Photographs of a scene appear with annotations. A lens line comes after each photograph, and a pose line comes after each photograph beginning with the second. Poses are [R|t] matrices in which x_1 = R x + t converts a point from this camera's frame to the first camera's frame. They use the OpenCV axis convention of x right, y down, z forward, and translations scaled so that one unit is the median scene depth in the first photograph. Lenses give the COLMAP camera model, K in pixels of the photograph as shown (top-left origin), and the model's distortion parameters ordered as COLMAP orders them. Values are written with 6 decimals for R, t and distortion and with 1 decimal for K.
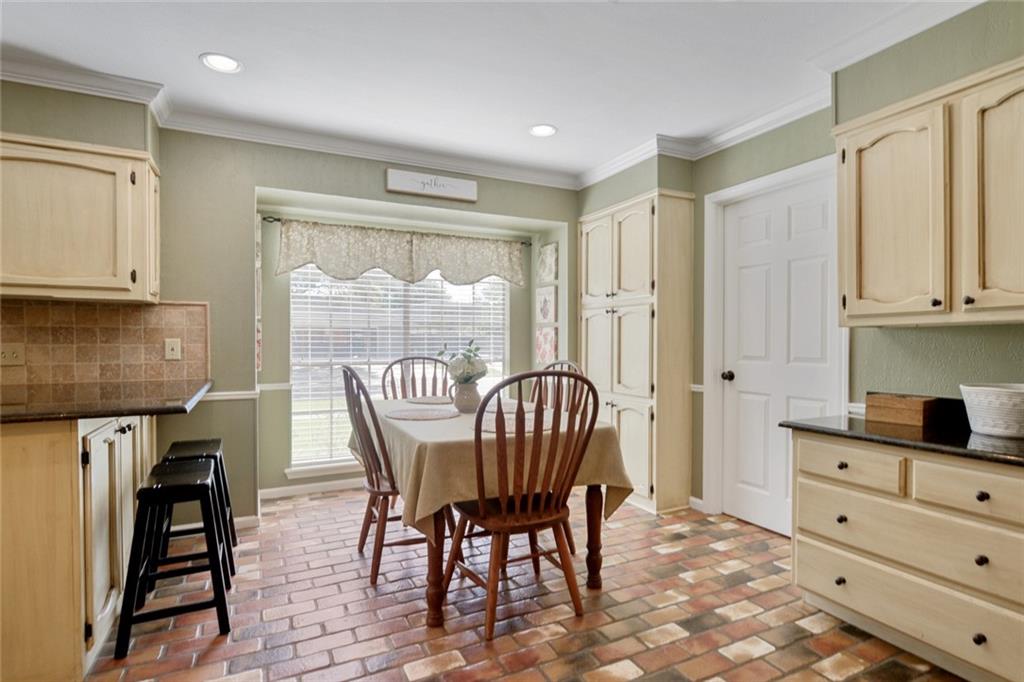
lens RADIAL K [[520.7, 0, 515.3], [0, 520.7, 341.8], [0, 0, 1]] dist [-0.003306, 0.000667]
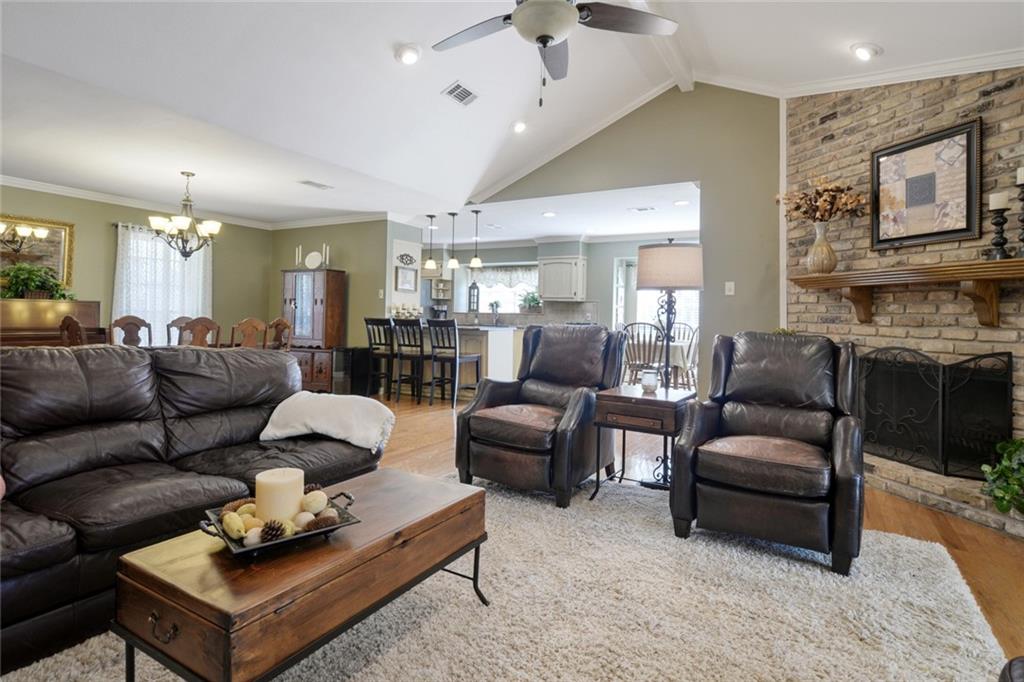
lens RADIAL K [[520.7, 0, 513.5], [0, 520.7, 339.0], [0, 0, 1]] dist [-0.003306, 0.000667]
pose [[0.549278, 0.041387, -0.834614, 1.818436], [-0.018086, 0.999128, 0.037642, 0.044490], [0.835444, -0.005581, 0.549547, -1.142525]]
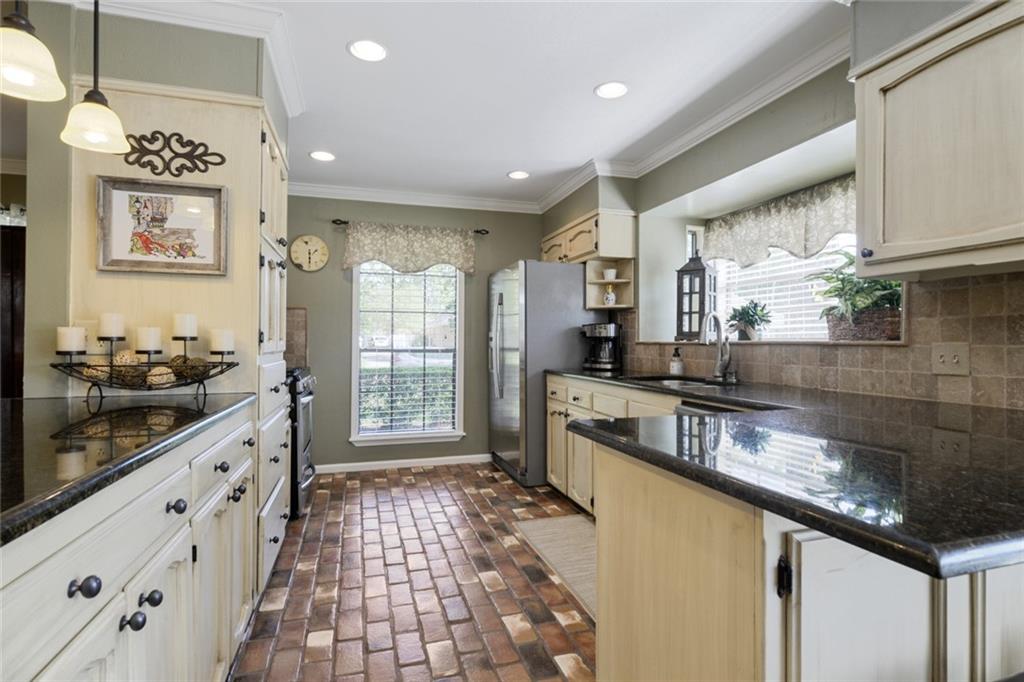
lens RADIAL K [[520.7, 0, 521.8], [0, 520.7, 340.3], [0, 0, 1]] dist [-0.003306, 0.000667]
pose [[-0.152768, -0.005633, -0.988246, -0.198560], [-0.000970, 0.999984, -0.005550, 0.003869], [0.988262, 0.000110, -0.152771, 0.528136]]
